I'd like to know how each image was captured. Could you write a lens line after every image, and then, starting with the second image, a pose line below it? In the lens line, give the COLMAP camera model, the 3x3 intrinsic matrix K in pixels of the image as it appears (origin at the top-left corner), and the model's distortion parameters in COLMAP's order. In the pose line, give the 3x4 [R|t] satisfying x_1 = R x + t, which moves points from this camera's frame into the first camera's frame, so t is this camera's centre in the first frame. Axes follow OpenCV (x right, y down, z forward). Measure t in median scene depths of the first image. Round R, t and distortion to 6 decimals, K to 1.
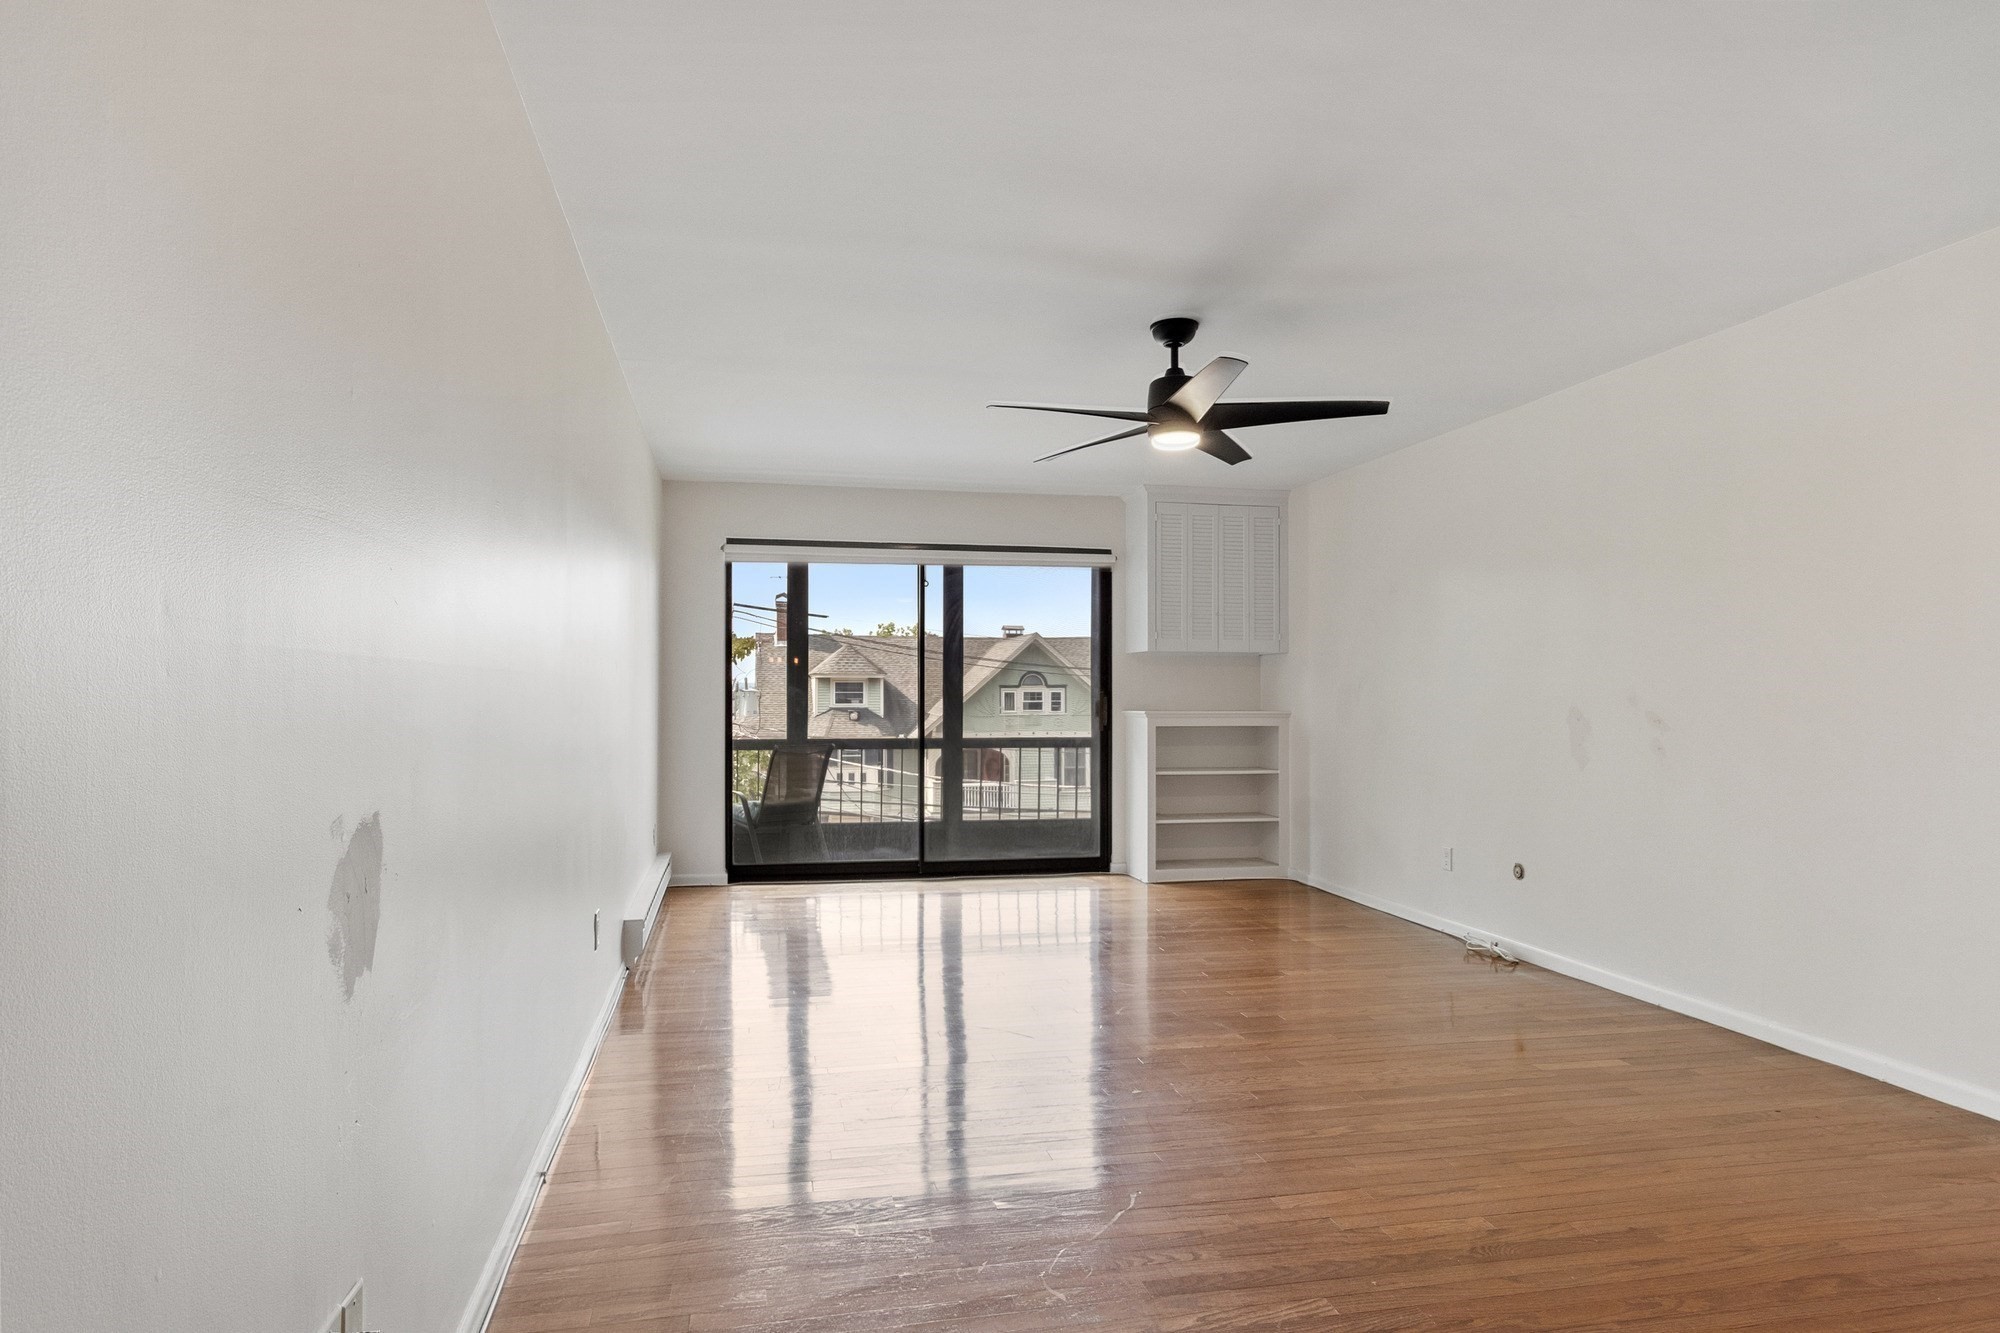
lens RADIAL K [[1090.3, 0, 997.8], [0, 1090.3, 665.9], [0, 0, 1]] dist [-0.000169, 0.000031]
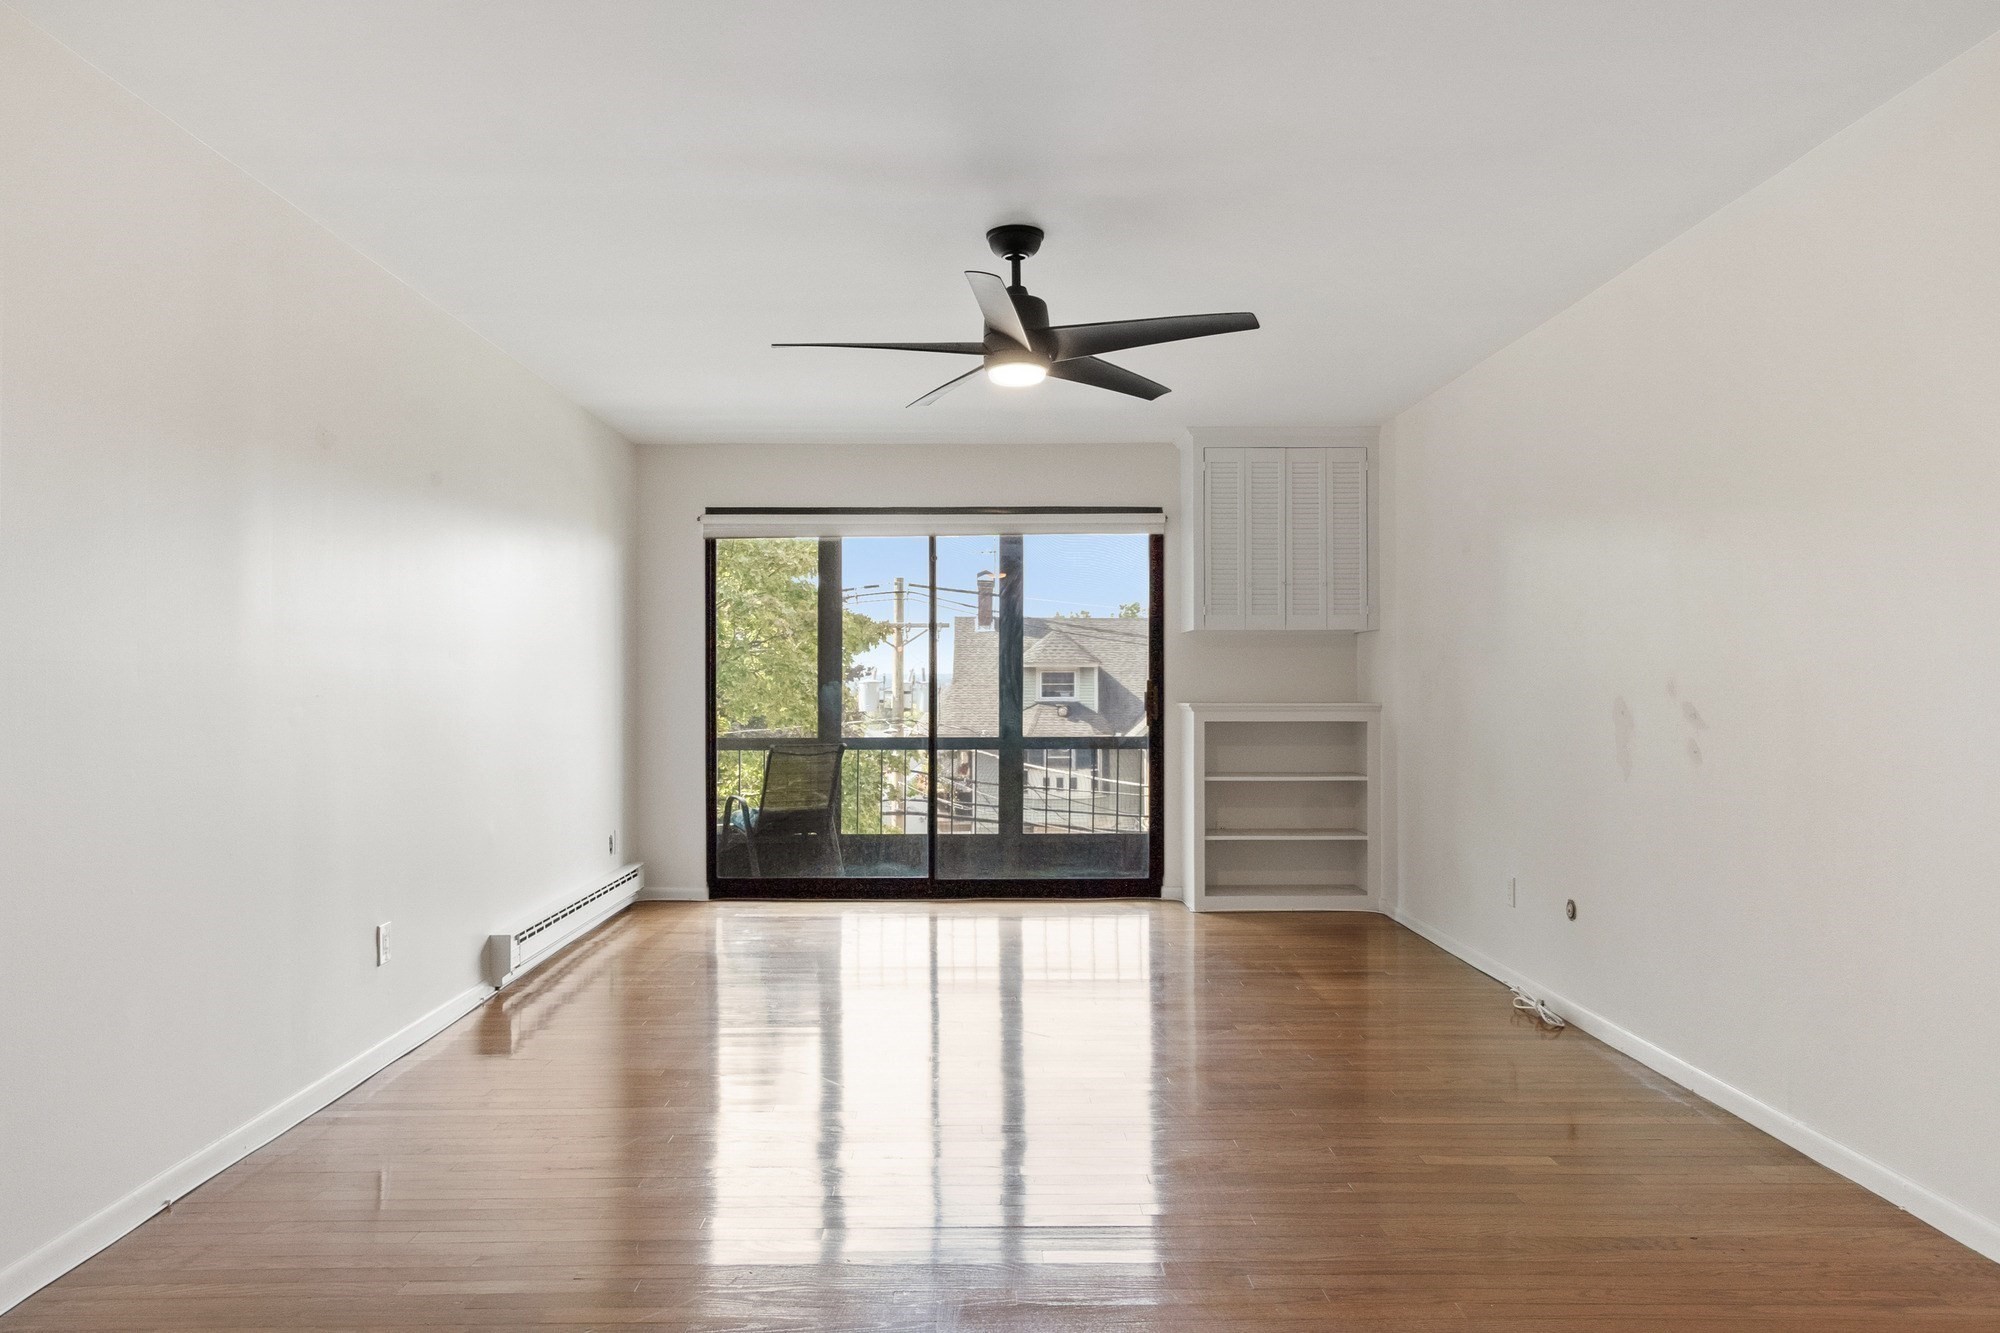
lens RADIAL K [[1281.1, 0, 1001.9], [0, 1281.1, 670.6], [0, 0, 1]] dist [0.002840, -0.002554]
pose [[0.982310, -0.006241, -0.187157, 0.174274], [0.008907, 0.999870, 0.013405, 0.002132], [0.187049, -0.014834, 0.982239, 0.023875]]
